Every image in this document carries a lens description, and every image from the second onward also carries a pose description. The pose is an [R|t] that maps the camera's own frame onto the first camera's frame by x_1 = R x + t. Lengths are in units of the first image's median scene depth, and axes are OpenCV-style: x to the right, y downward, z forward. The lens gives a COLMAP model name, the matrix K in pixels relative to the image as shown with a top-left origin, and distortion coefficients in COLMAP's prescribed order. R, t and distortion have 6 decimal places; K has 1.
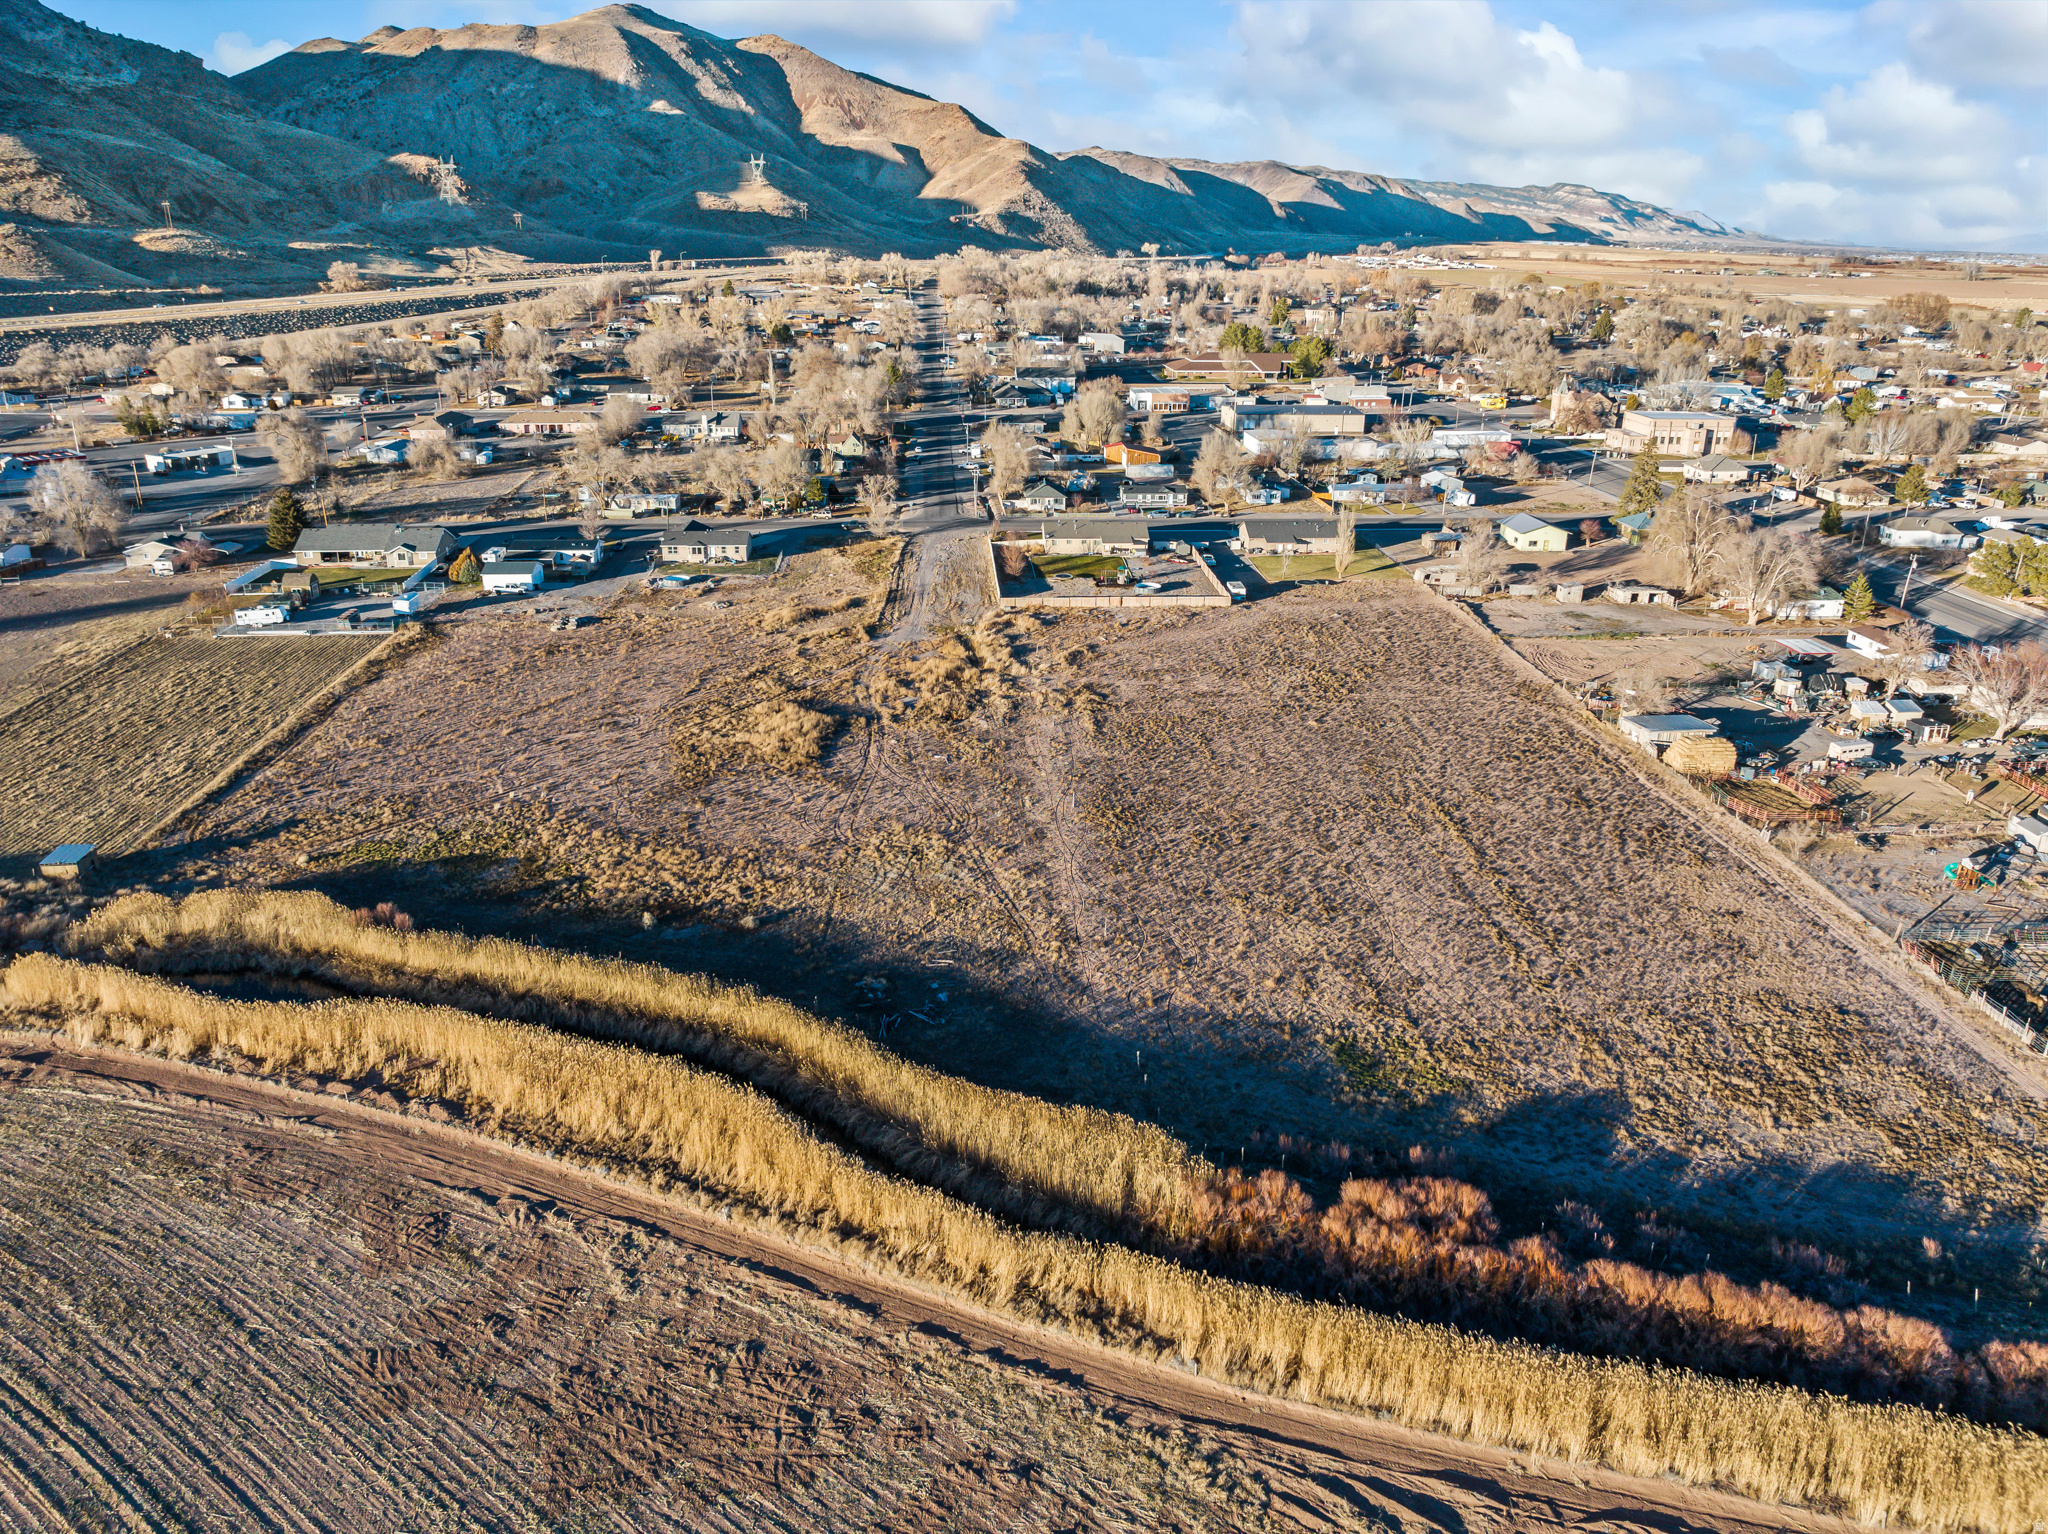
lens RADIAL K [[1446.7, 0, 1038.4], [0, 1446.7, 754.7], [0, 0, 1]] dist [-0.051514, 0.023206]
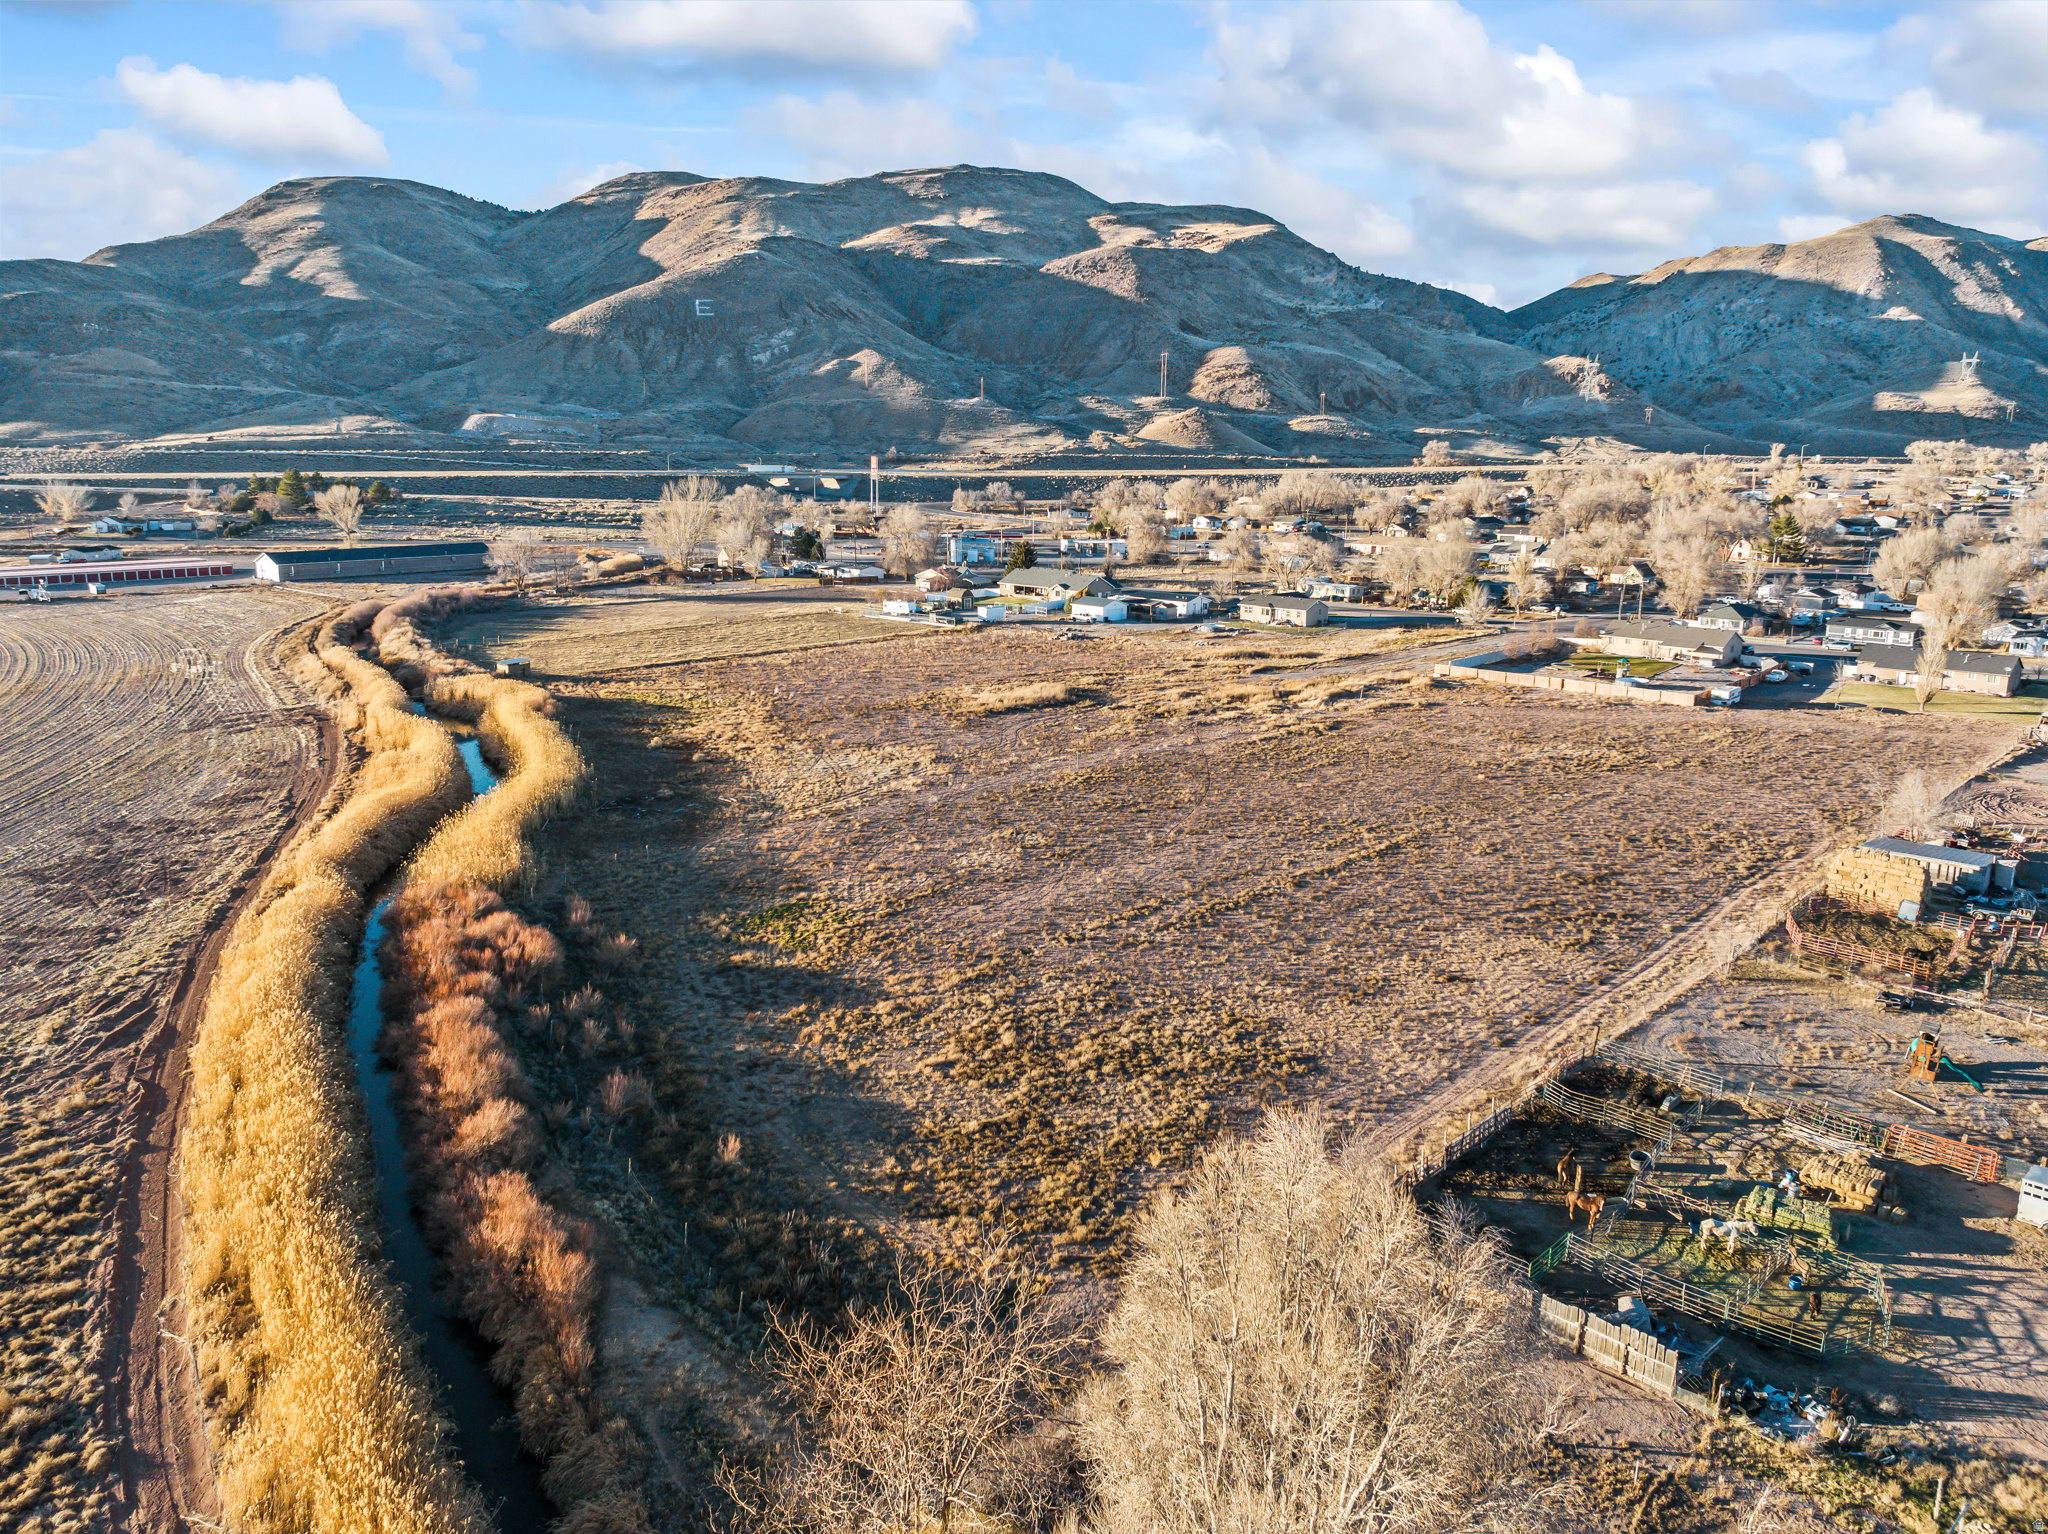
lens RADIAL K [[1446.7, 0, 1032.5], [0, 1446.7, 759.6], [0, 0, 1]] dist [-0.051514, 0.023206]
pose [[0.674638, 0.149721, -0.722805, 0.429819], [-0.254556, 0.966333, -0.037427, 0.045600], [0.692867, 0.209244, 0.690038, 0.182322]]
